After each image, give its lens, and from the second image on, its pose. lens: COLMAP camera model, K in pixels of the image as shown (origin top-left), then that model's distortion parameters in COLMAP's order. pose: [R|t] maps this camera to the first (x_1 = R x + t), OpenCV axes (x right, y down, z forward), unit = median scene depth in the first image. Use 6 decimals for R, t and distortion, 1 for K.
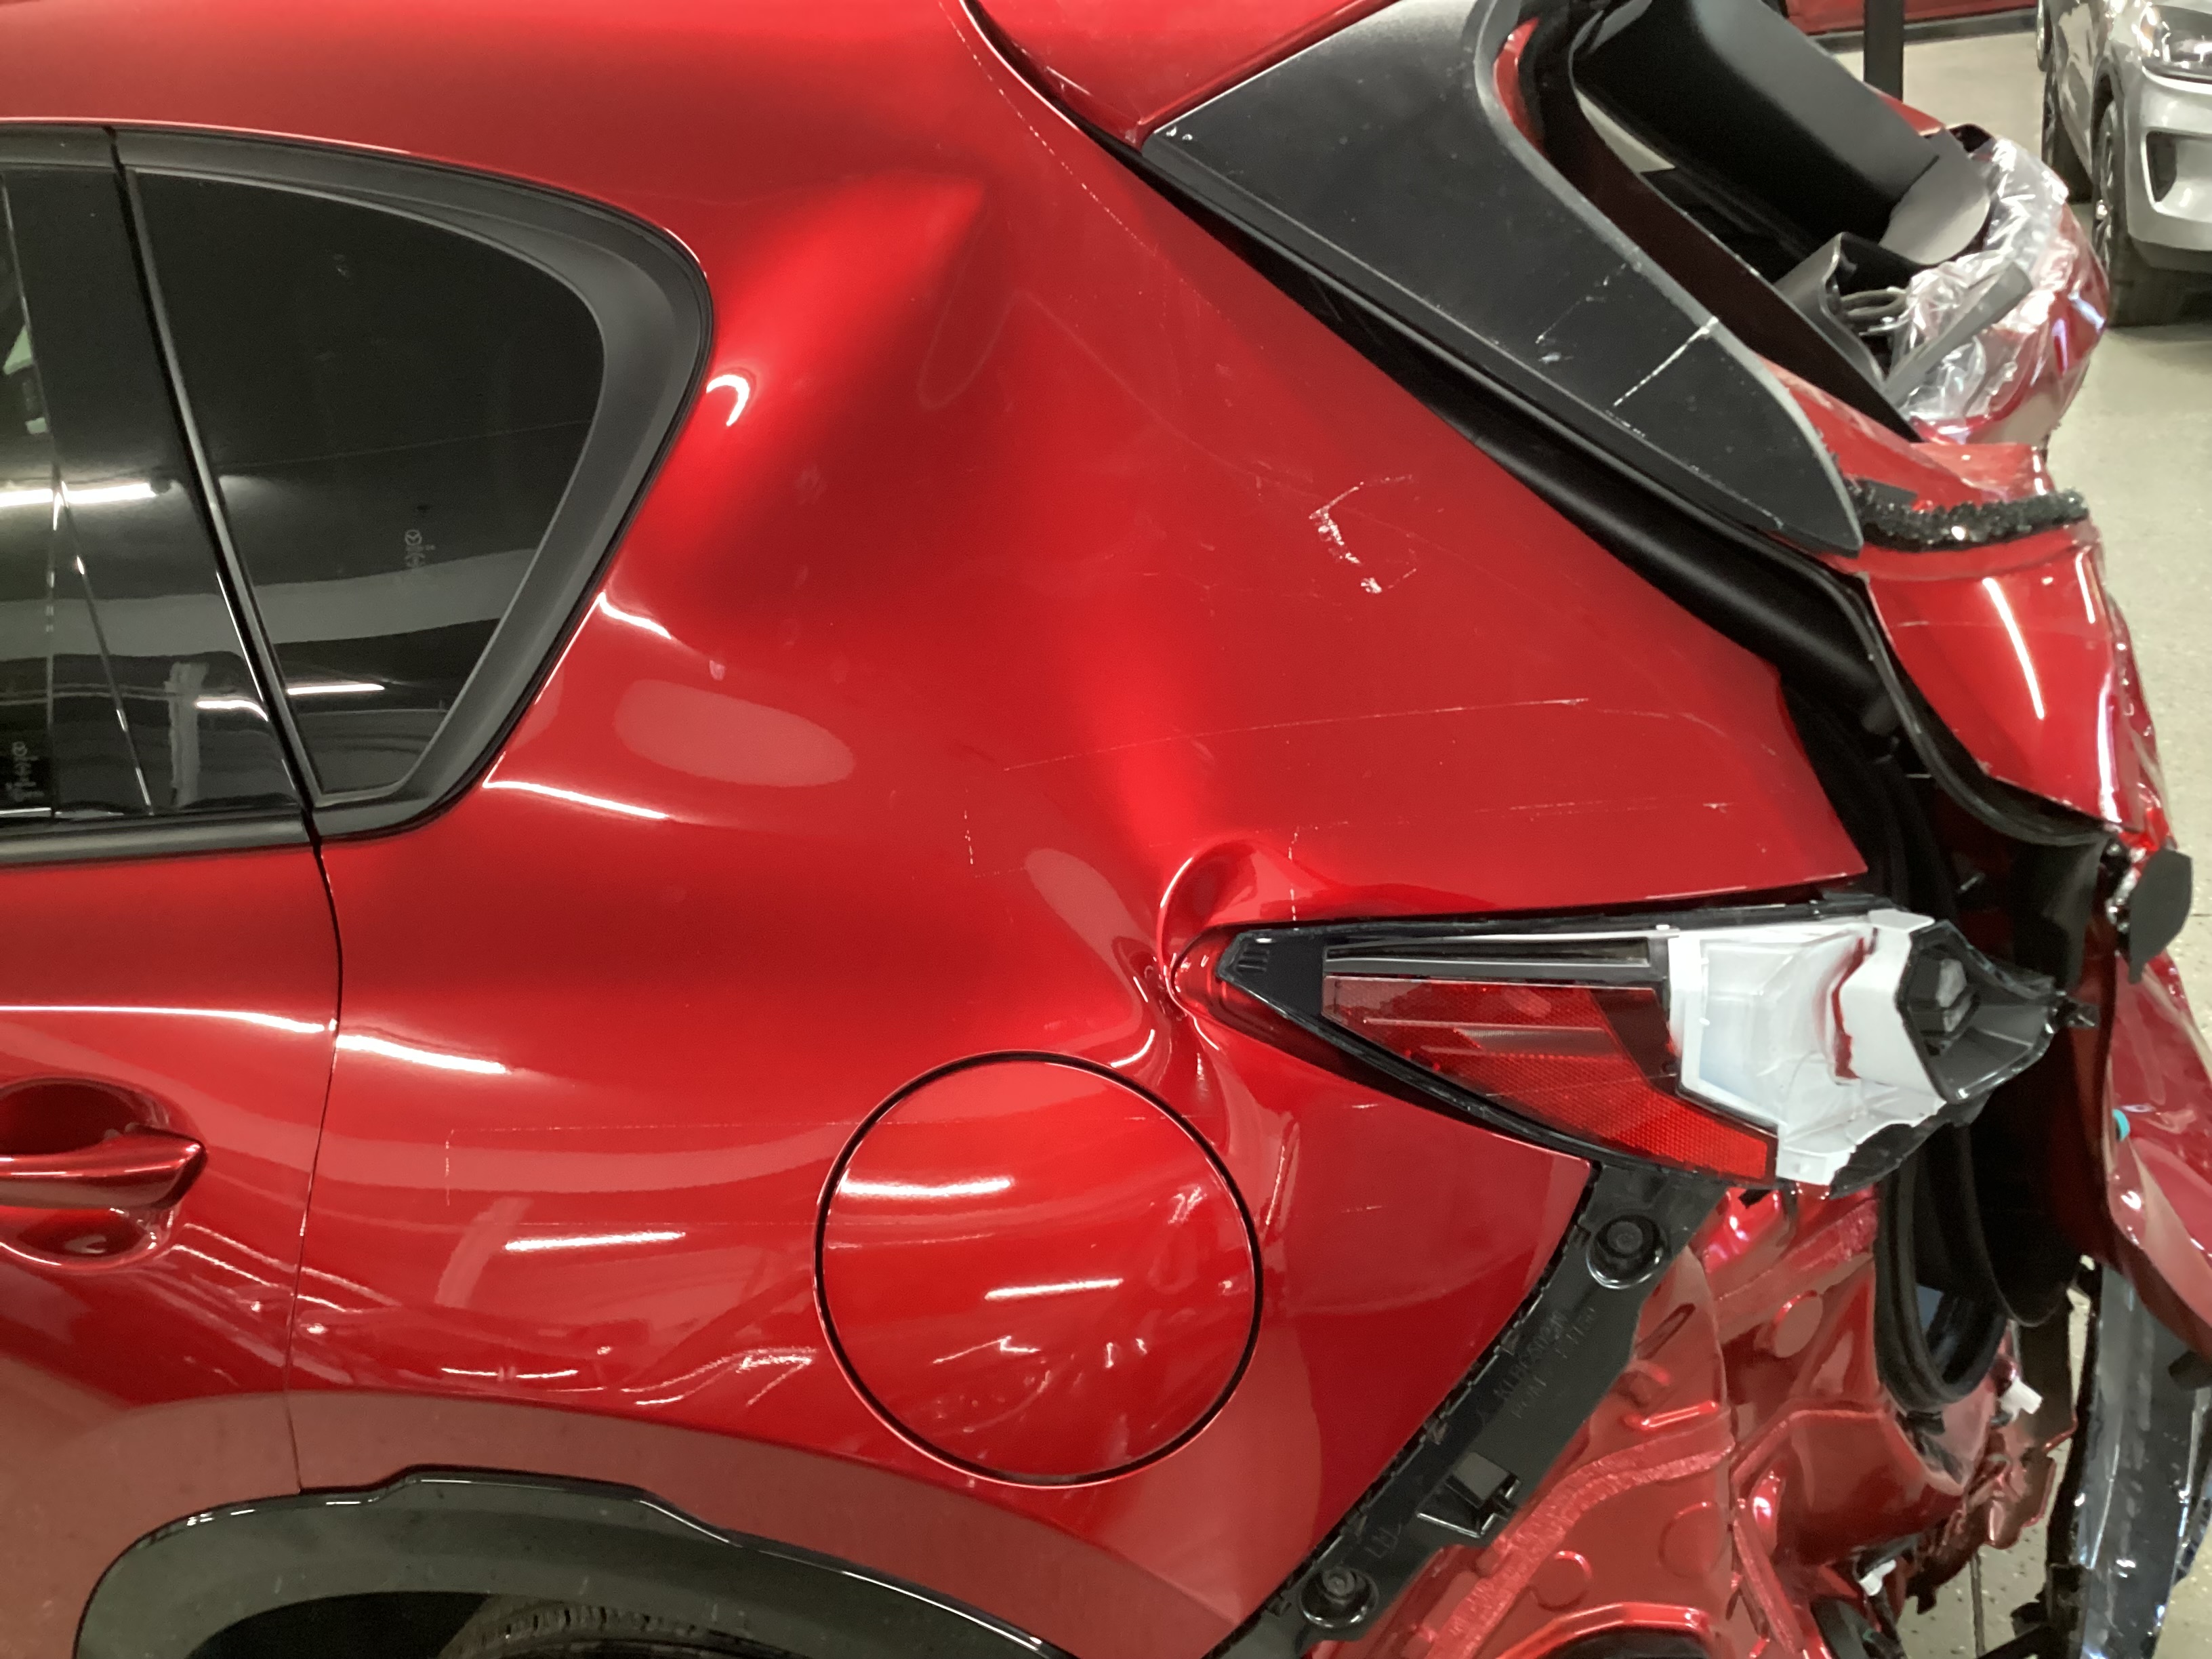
lens RADIAL K [[2012.3, 0, 1106.0], [0, 2012.3, 829.5], [0, 0, 1]] dist [0.120962, -0.254369]
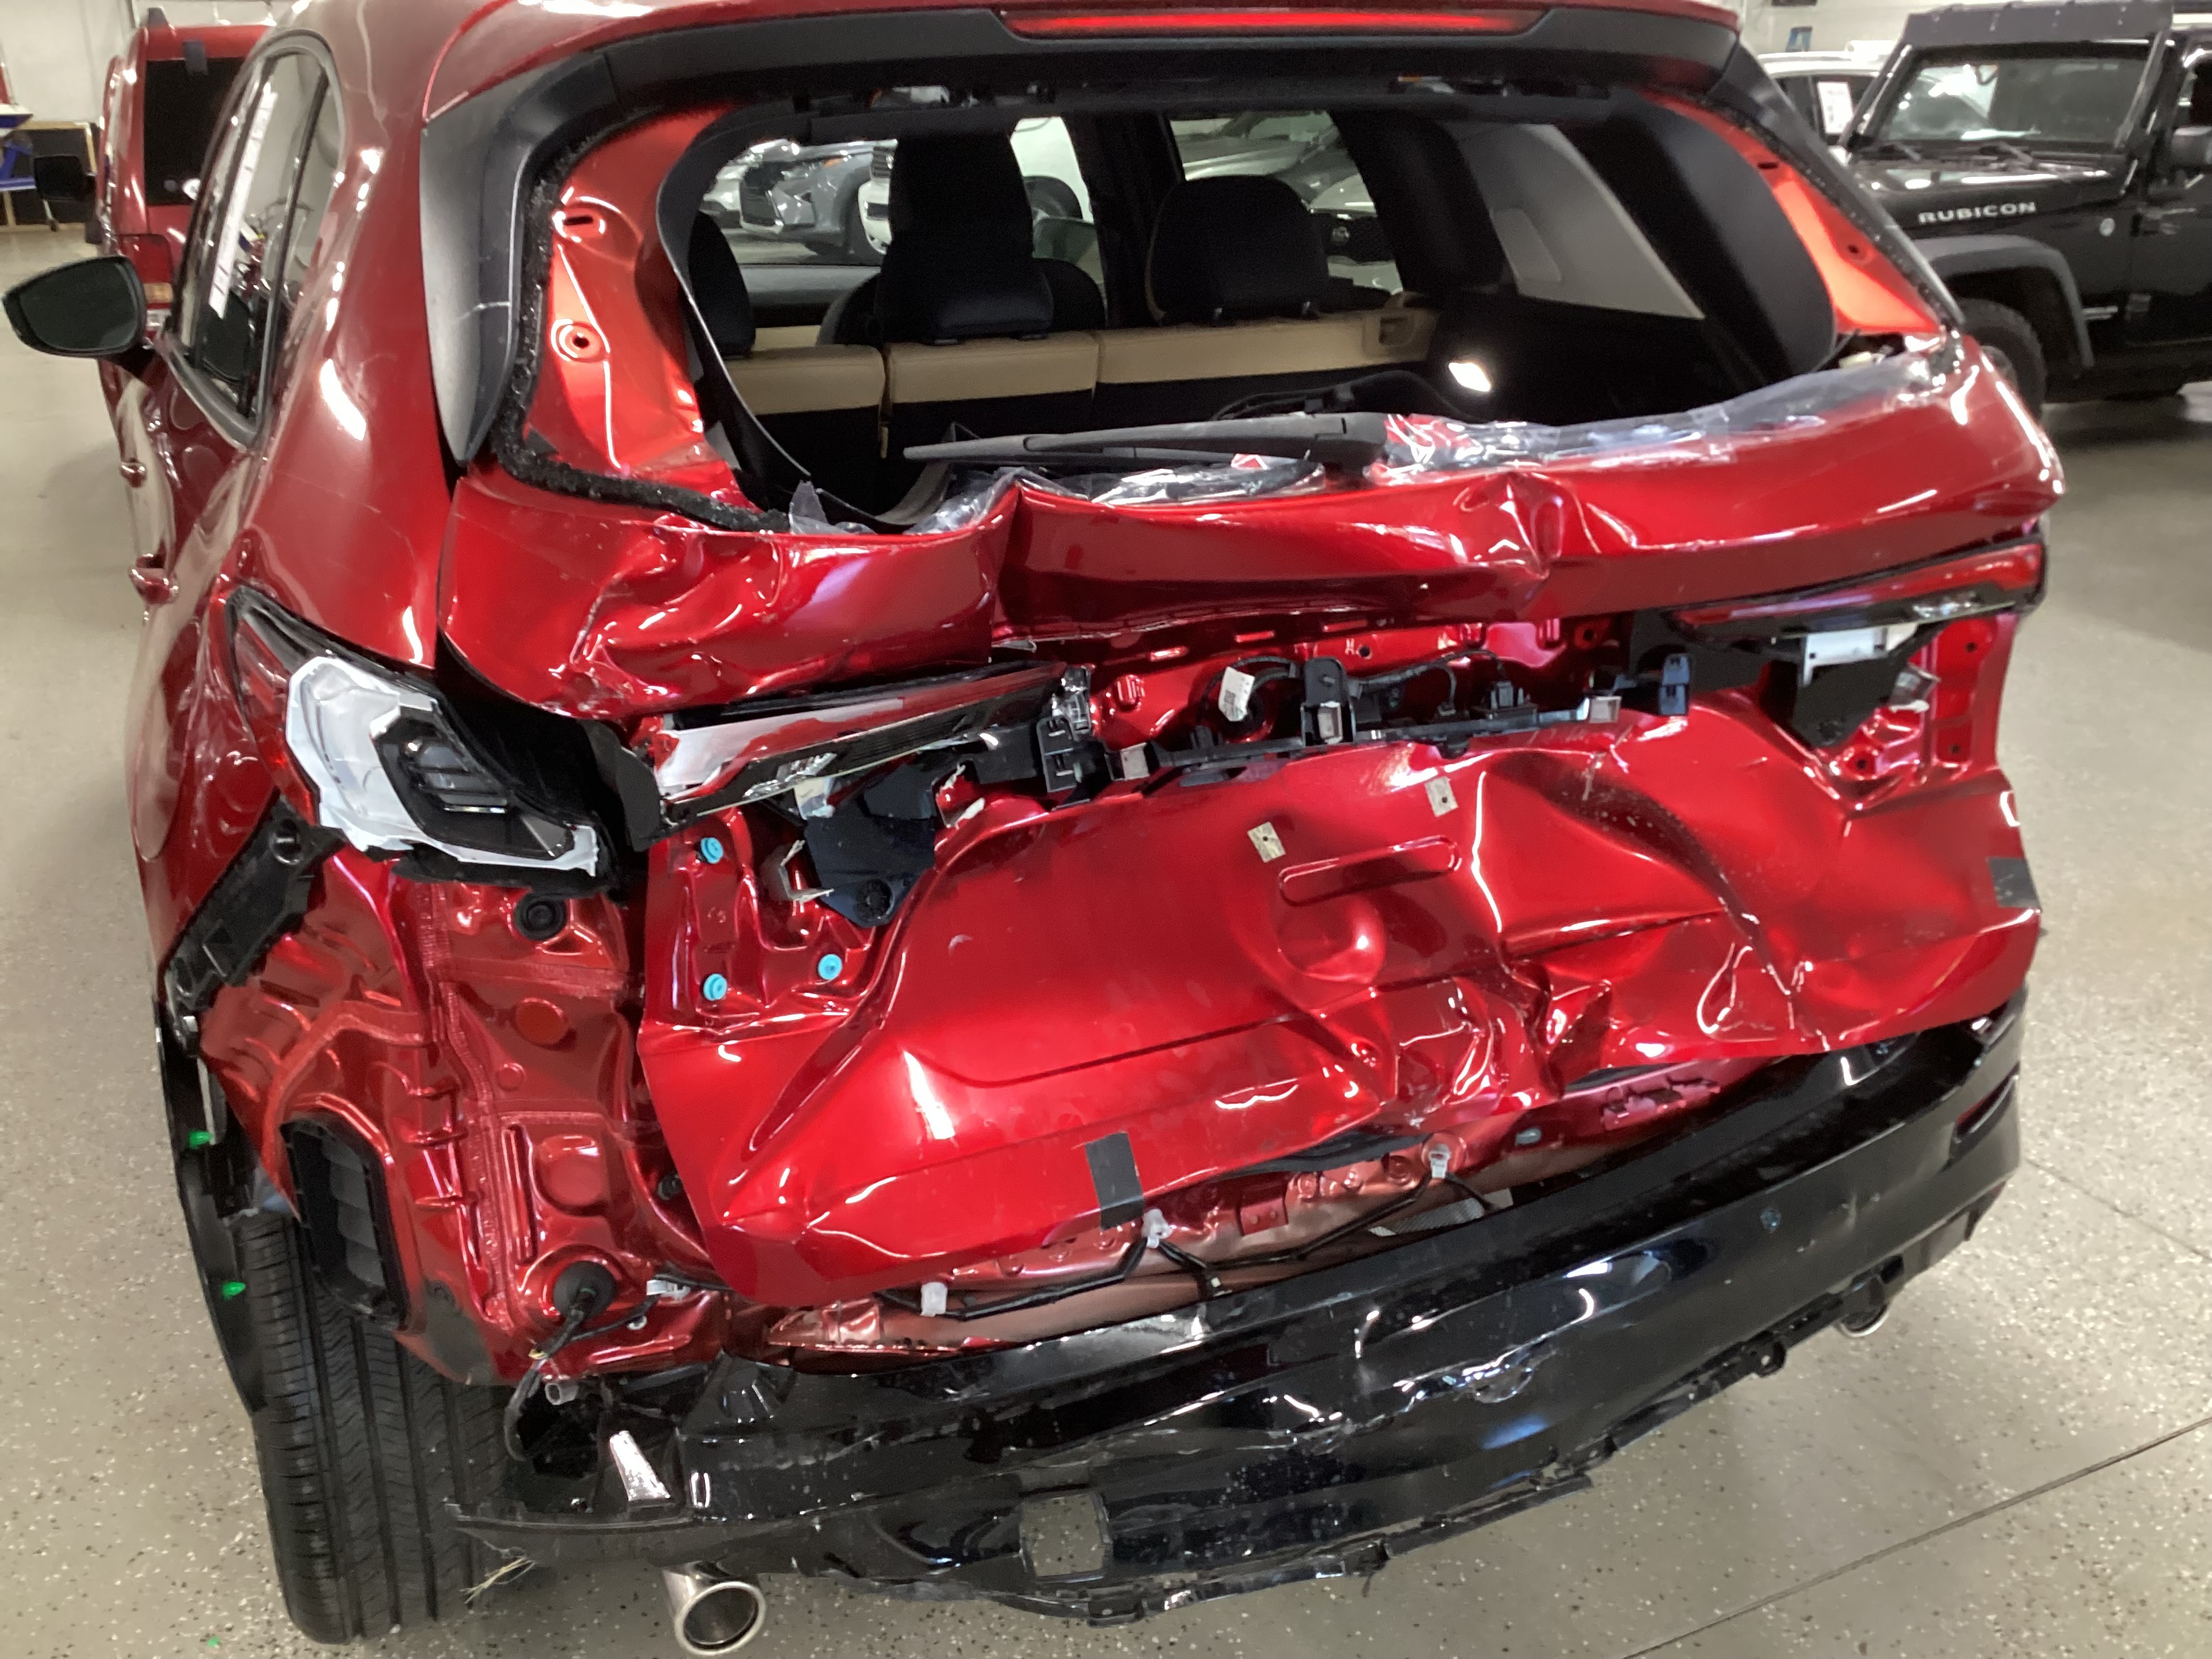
lens RADIAL K [[1981.0, 0, 1111.6], [0, 1981.0, 820.5], [0, 0, 1]] dist [0.143232, -0.273575]
pose [[0.689691, 0.371851, -0.621332, 1.686254], [-0.370566, 0.918447, 0.138331, -0.266273], [0.622100, 0.134839, 0.771240, 0.172710]]
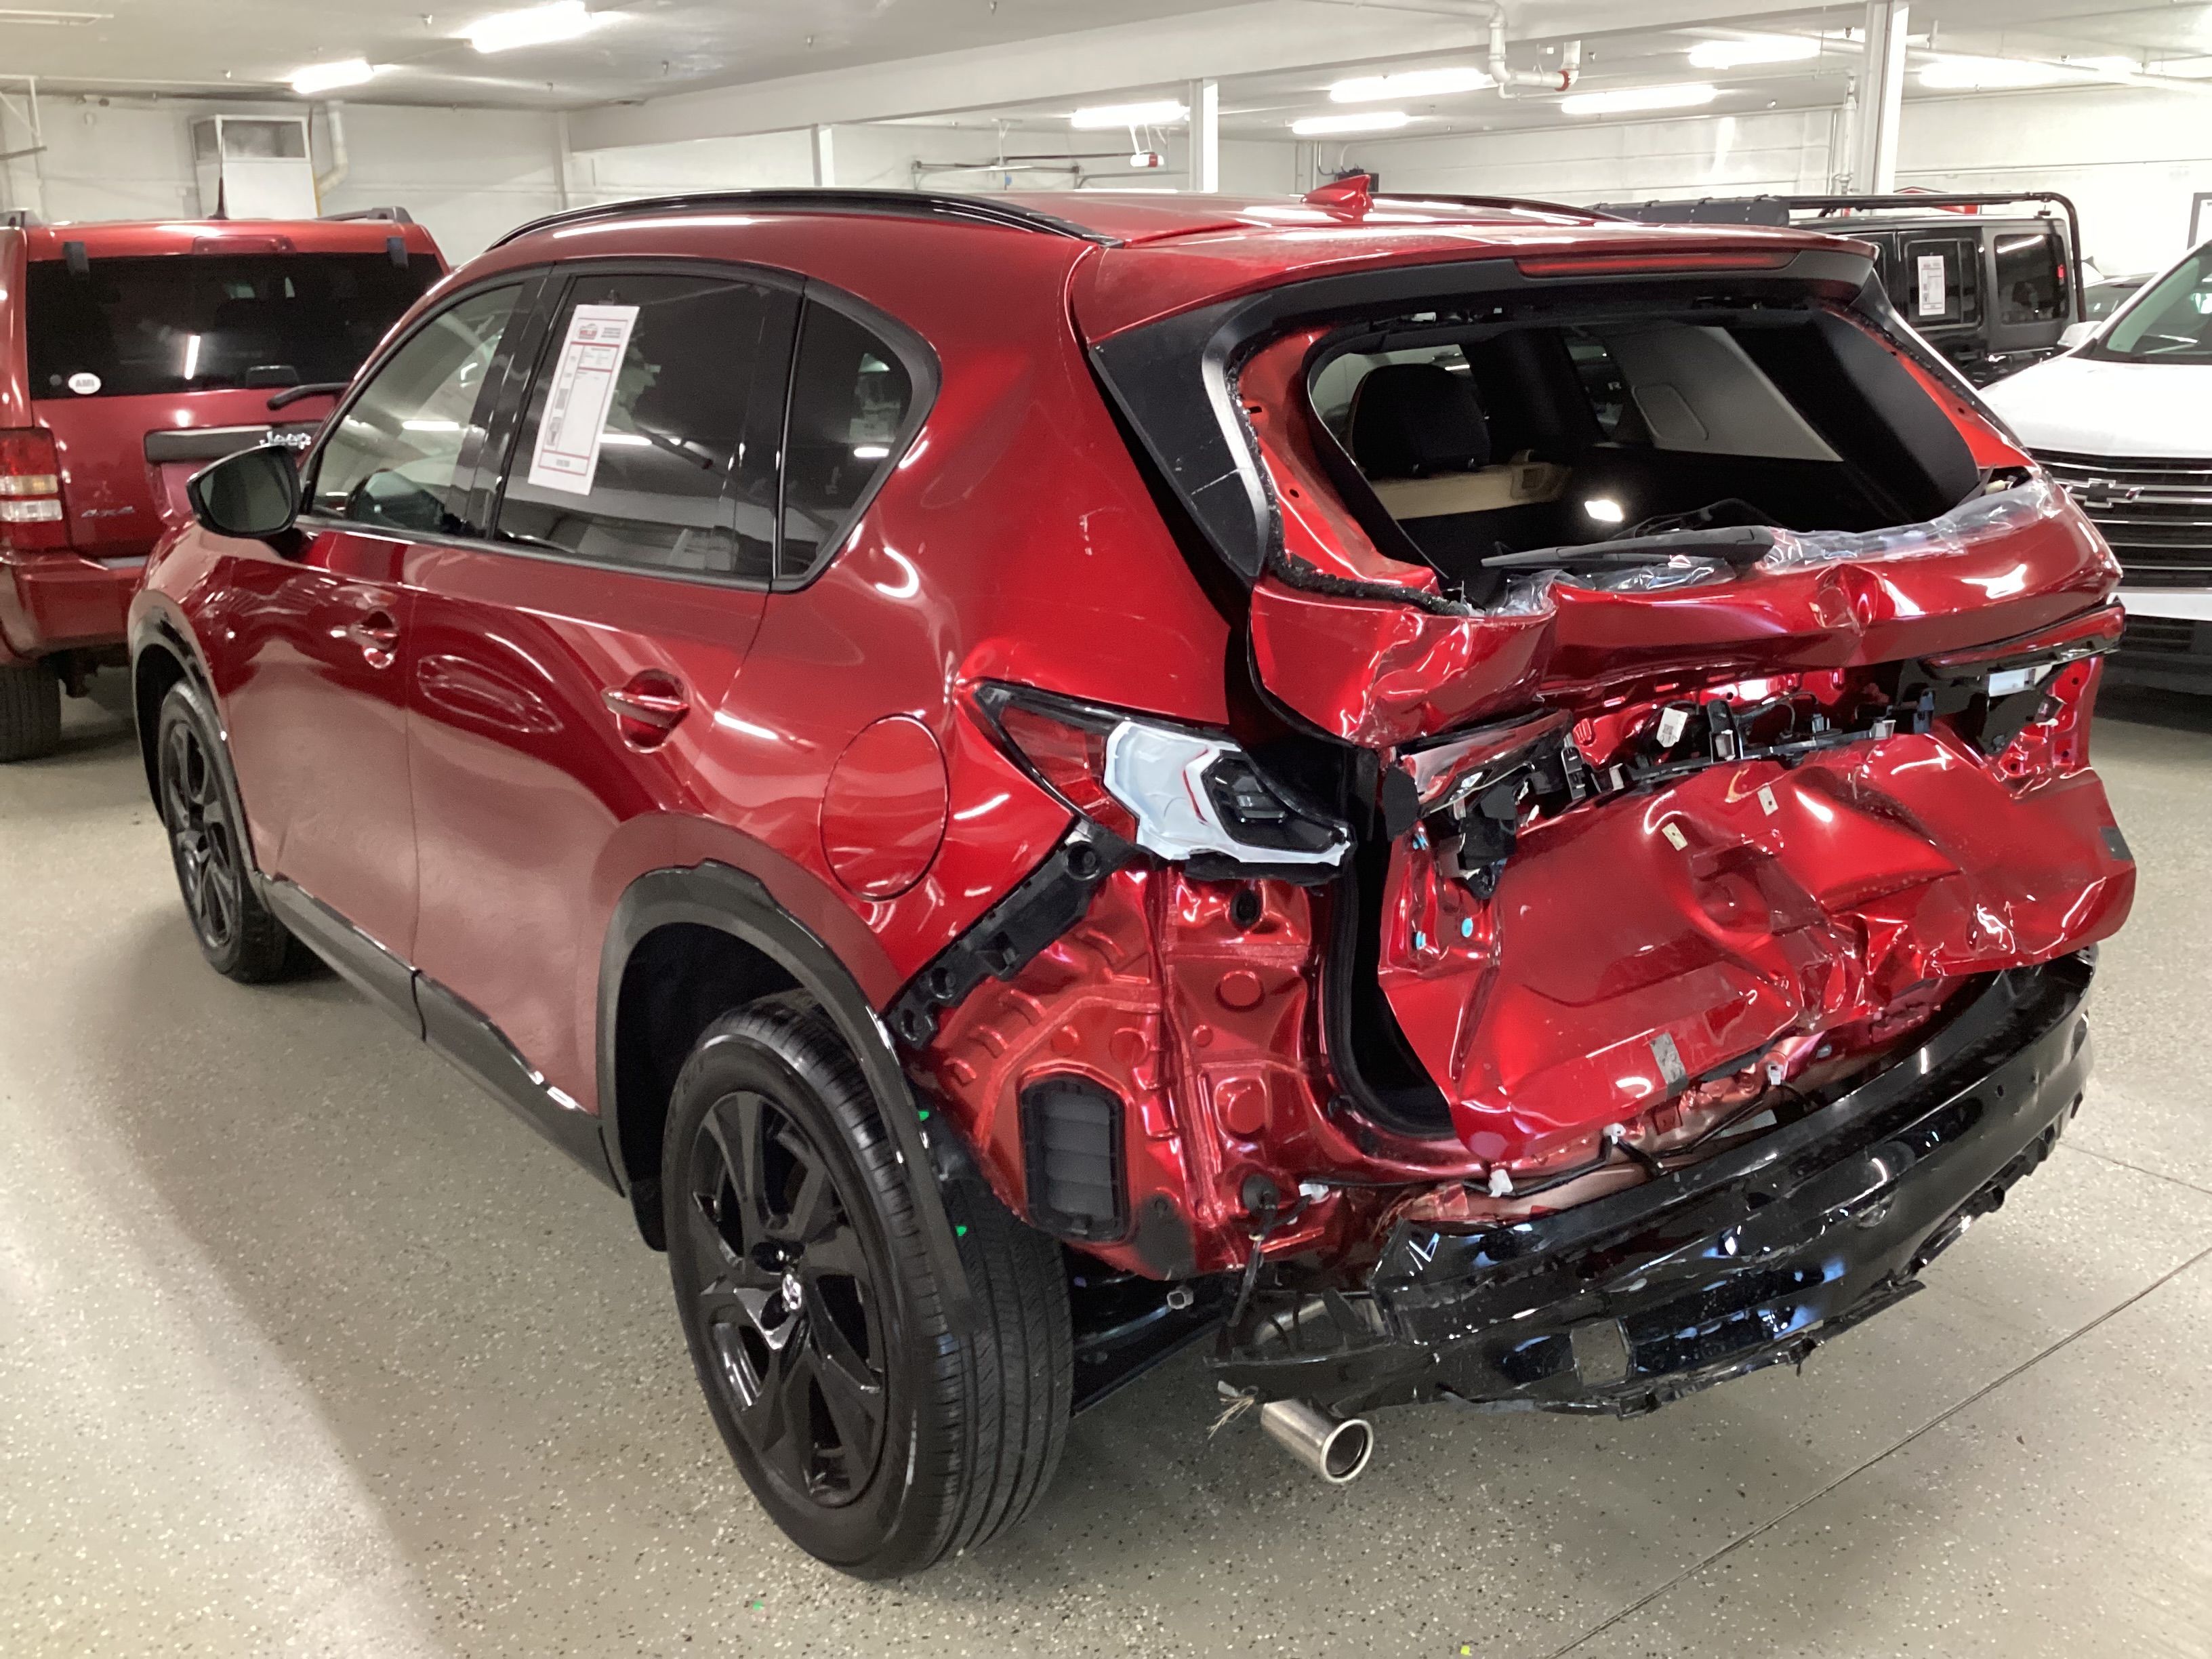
lens RADIAL K [[2012.3, 0, 1106.0], [0, 2012.3, 829.5], [0, 0, 1]] dist [0.120962, -0.254369]
pose [[0.822280, 0.275537, -0.497931, 1.348787], [-0.319742, 0.947497, -0.003709, 0.173701], [0.470766, 0.162259, 0.867209, -0.874967]]
